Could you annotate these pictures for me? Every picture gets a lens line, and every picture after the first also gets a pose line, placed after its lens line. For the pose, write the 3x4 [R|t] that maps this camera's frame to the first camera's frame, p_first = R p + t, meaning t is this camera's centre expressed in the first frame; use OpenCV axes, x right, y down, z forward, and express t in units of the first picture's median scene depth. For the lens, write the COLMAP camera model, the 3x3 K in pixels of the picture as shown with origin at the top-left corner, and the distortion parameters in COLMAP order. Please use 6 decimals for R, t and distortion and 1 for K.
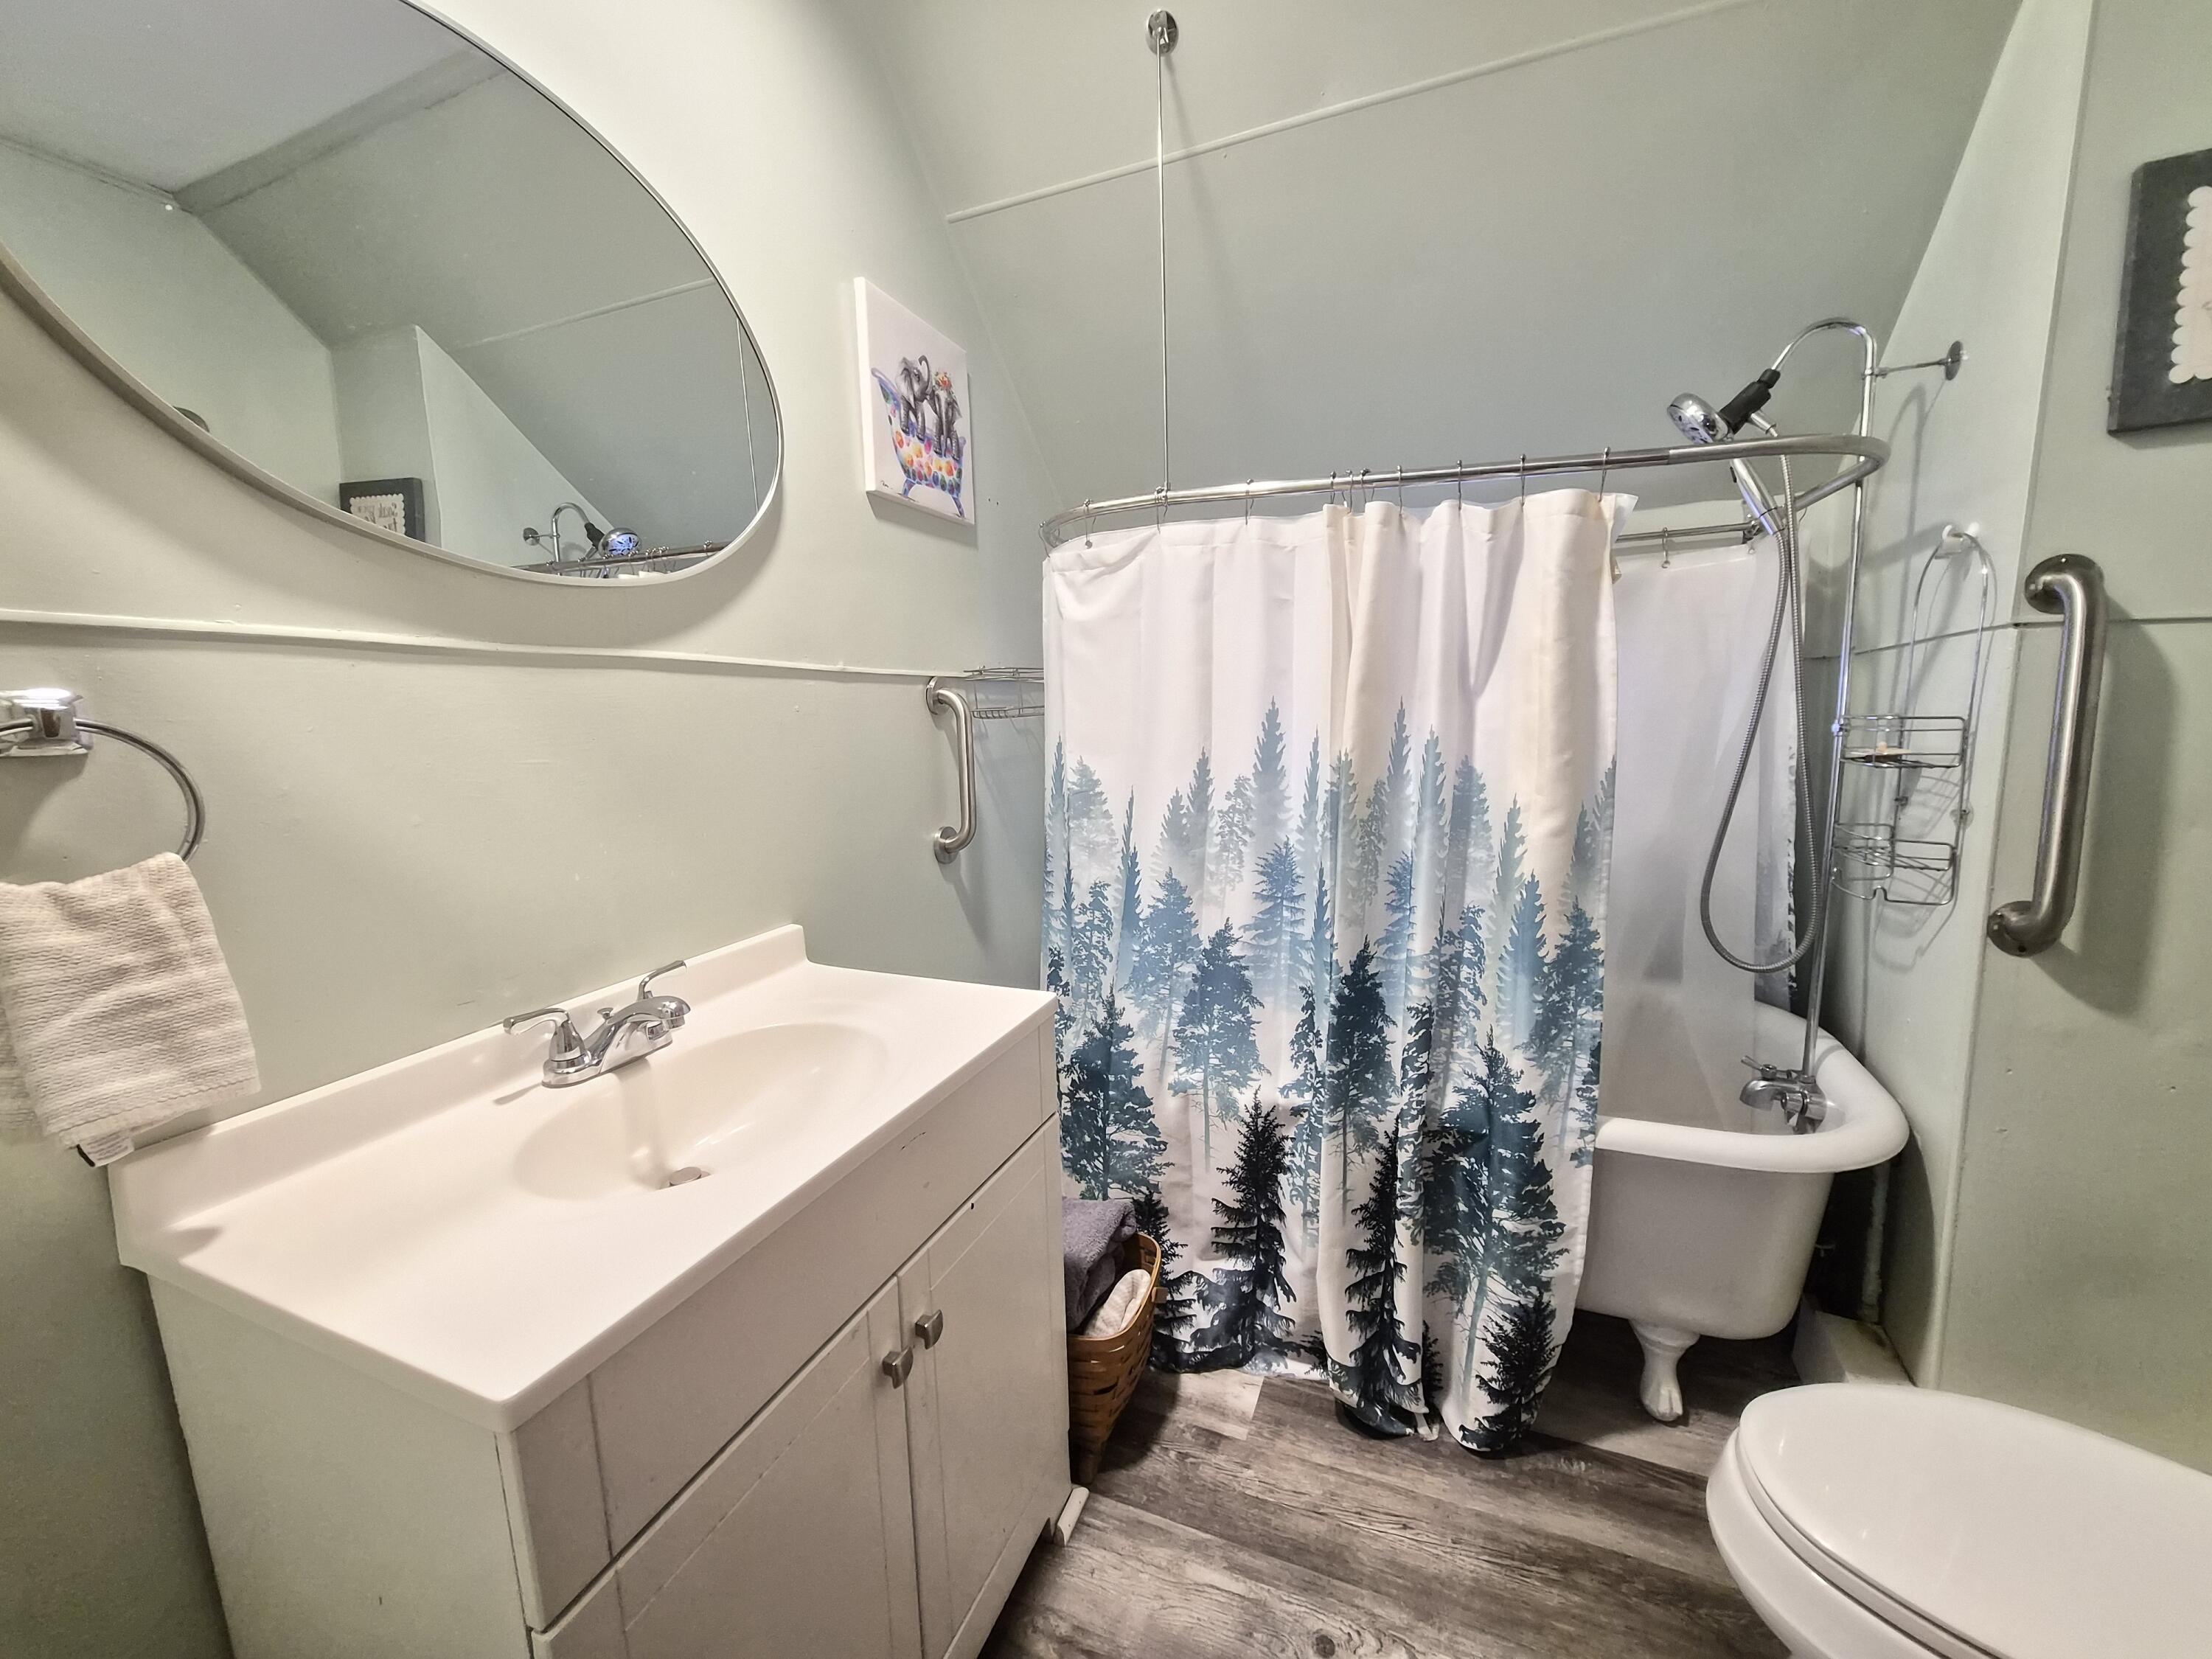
lens RADIAL K [[874.1, 0, 1106.0], [0, 874.1, 829.5], [0, 0, 1]] dist [0.001720, 0.000021]
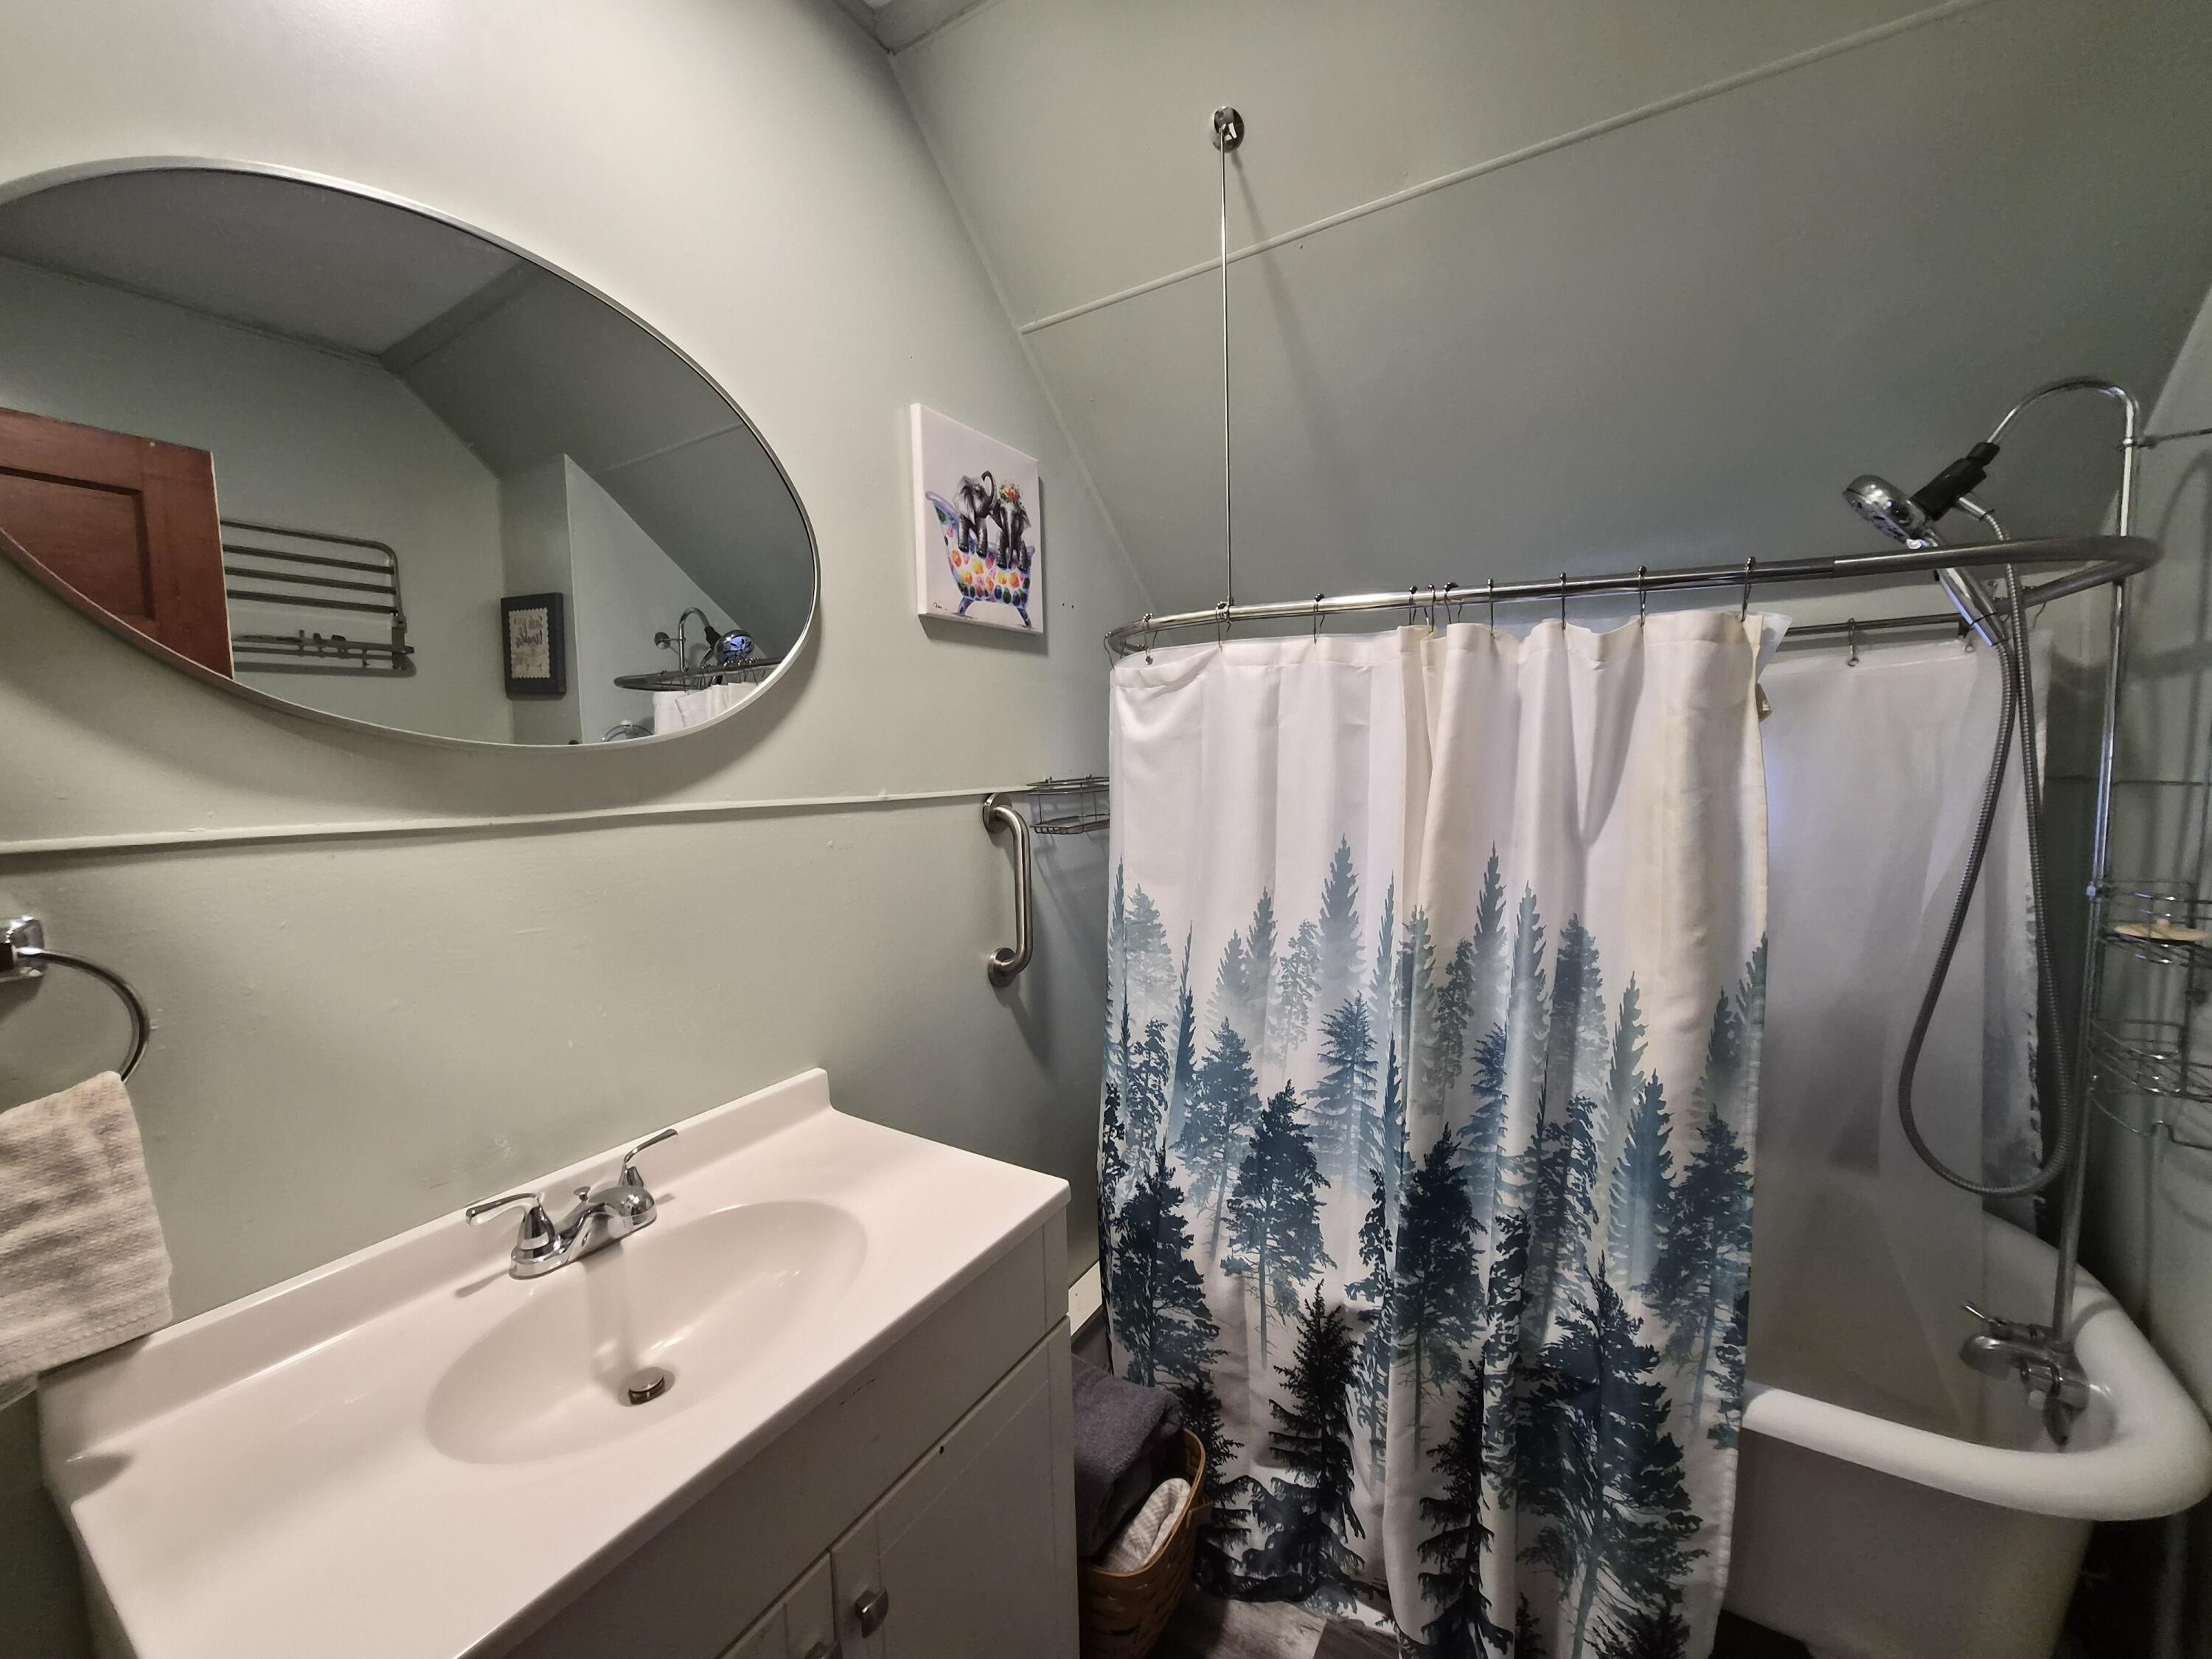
lens RADIAL K [[867.6, 0, 1106.0], [0, 867.6, 829.5], [0, 0, 1]] dist [-0.000898, 0.000468]
pose [[0.985361, 0.018595, -0.169464, 0.104602], [-0.026367, 0.998695, -0.043732, -0.114108], [0.168429, 0.047560, 0.984566, 0.096353]]
